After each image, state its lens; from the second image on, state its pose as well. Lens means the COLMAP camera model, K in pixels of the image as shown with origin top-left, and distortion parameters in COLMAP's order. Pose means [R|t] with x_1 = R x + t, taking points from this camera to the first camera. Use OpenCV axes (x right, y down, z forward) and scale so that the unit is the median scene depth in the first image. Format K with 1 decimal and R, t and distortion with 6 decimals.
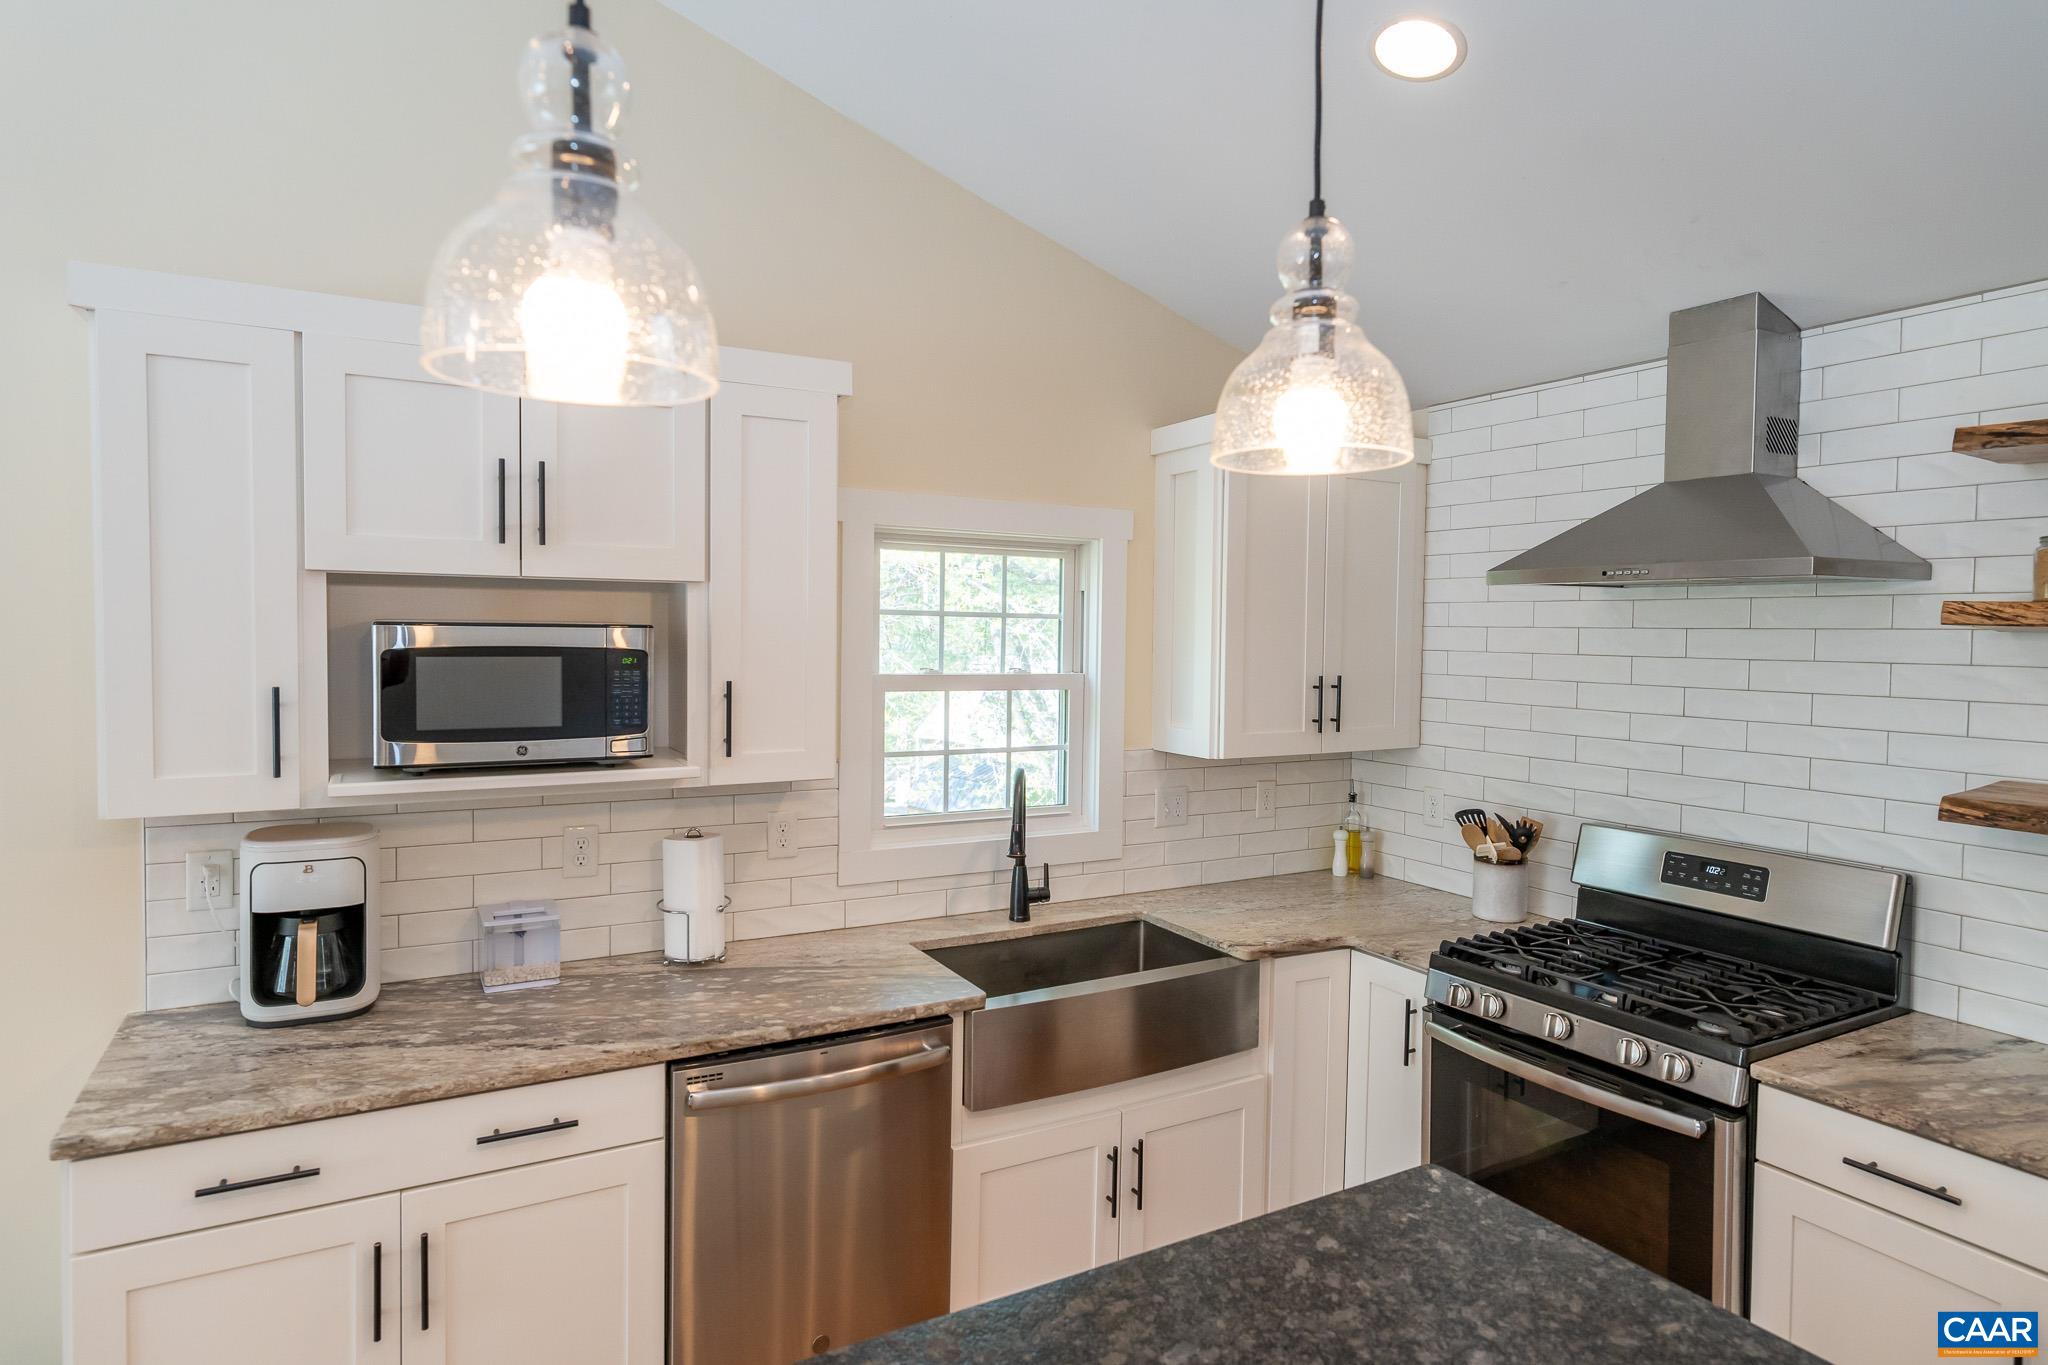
lens RADIAL K [[1152.7, 0, 1022.6], [0, 1152.7, 672.5], [0, 0, 1]] dist [0.014577, -0.001610]
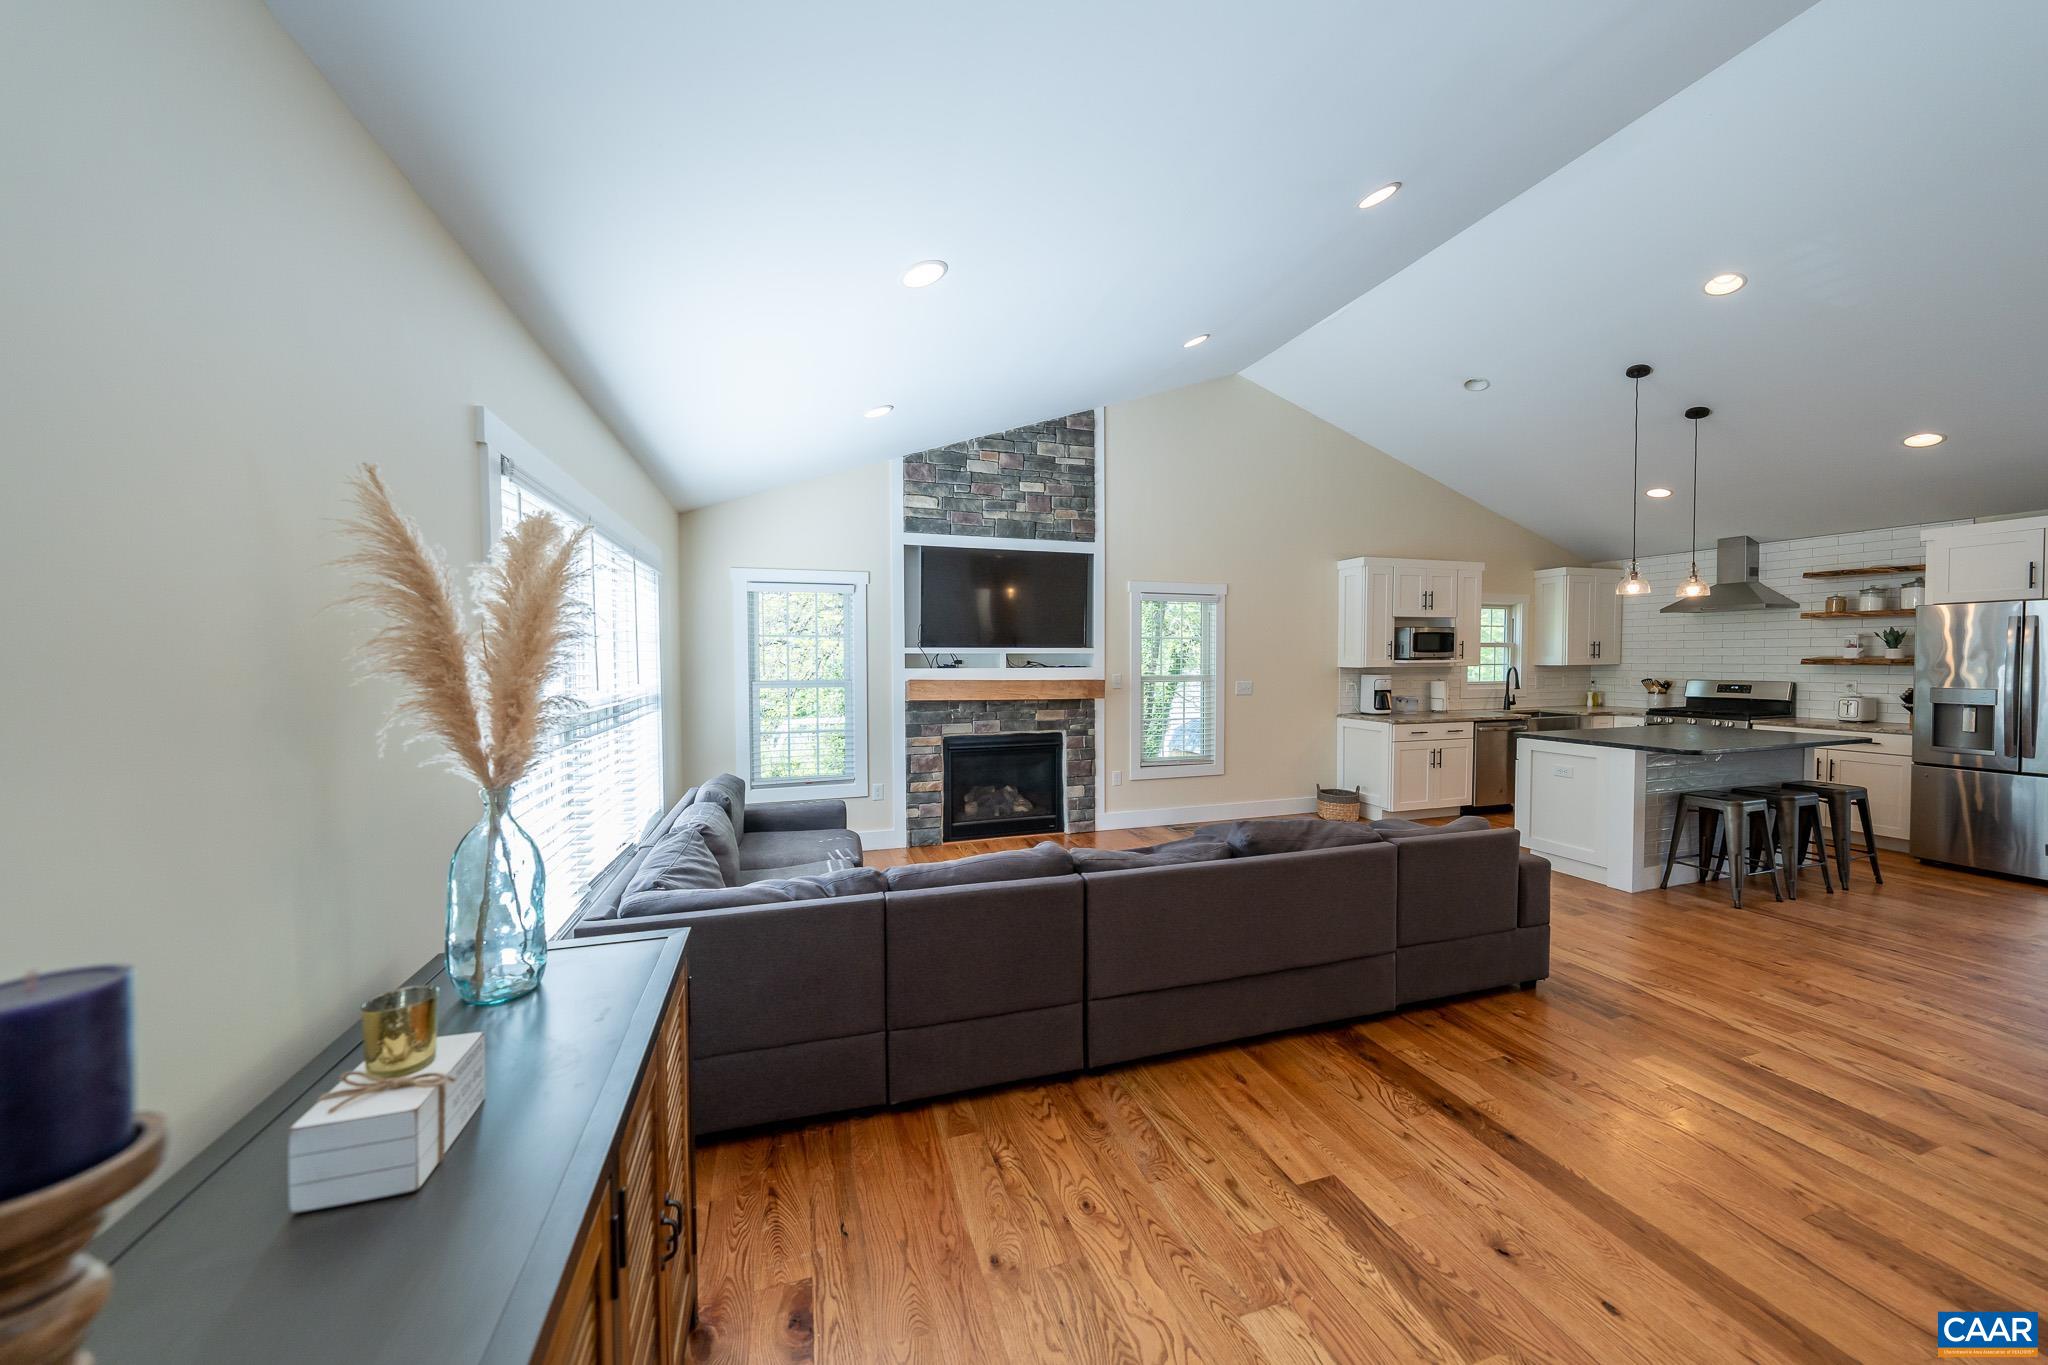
lens RADIAL K [[707.1, 0, 1024.0], [0, 707.1, 682.5], [0, 0, 1]] dist [-0.002363, 0.000291]
pose [[0.980533, -0.011537, -0.196013, -1.172410], [0.010604, 0.999927, -0.005813, 0.139880], [0.196066, 0.003622, 0.980584, -1.638080]]
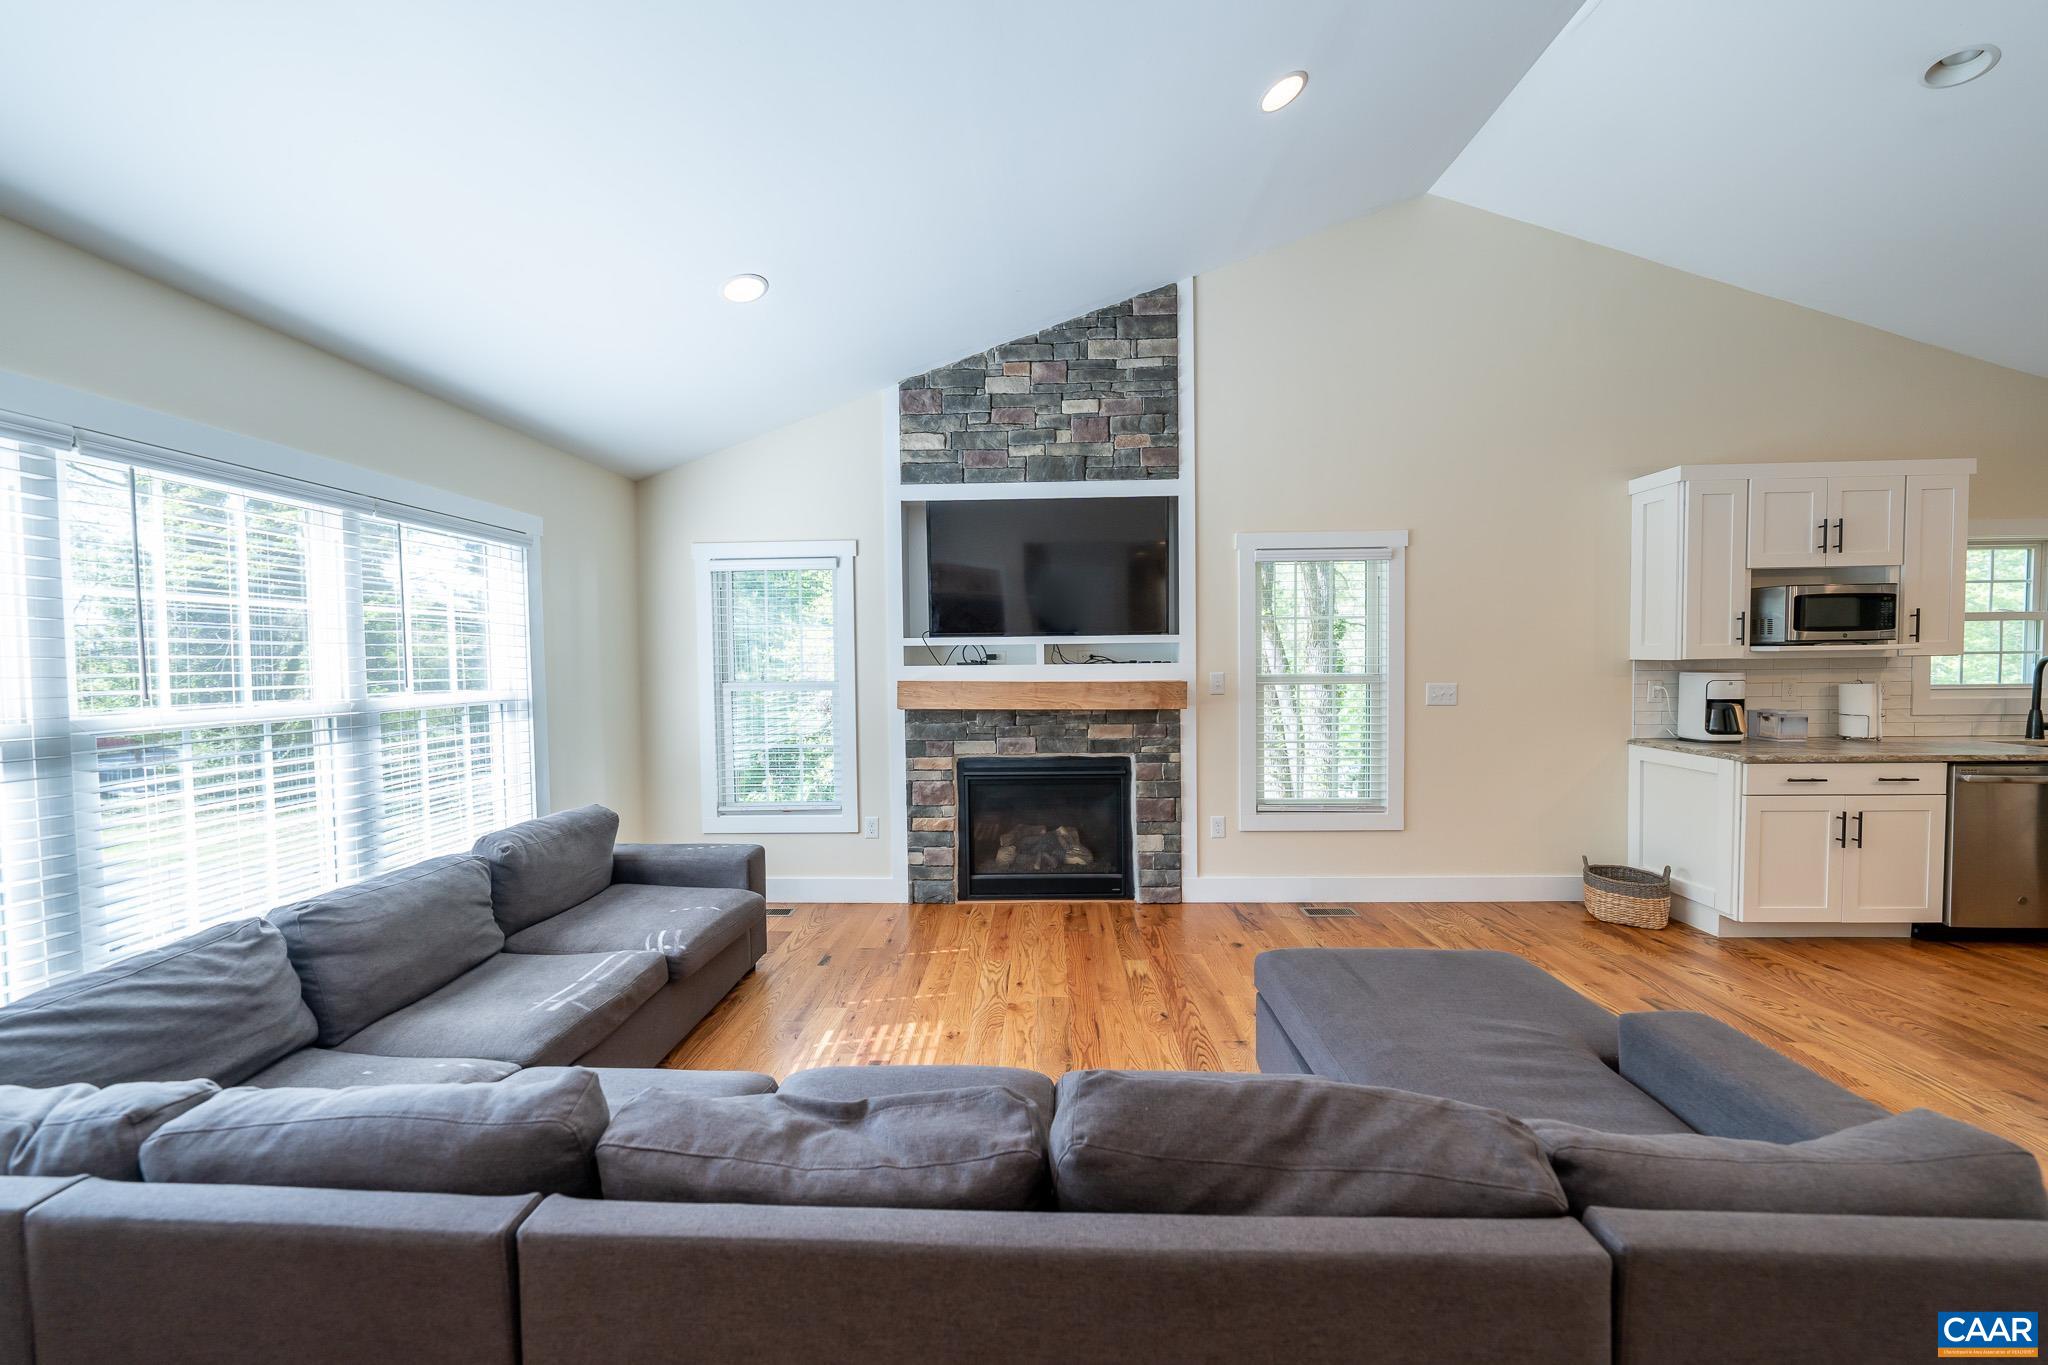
lens RADIAL K [[707.1, 0, 1024.0], [0, 707.1, 682.5], [0, 0, 1]] dist [-0.002363, 0.000291]
pose [[0.855991, -0.008748, -0.516916, -0.919388], [0.006652, 0.999960, -0.005908, 0.131466], [0.516948, 0.001619, 0.856015, -0.954948]]
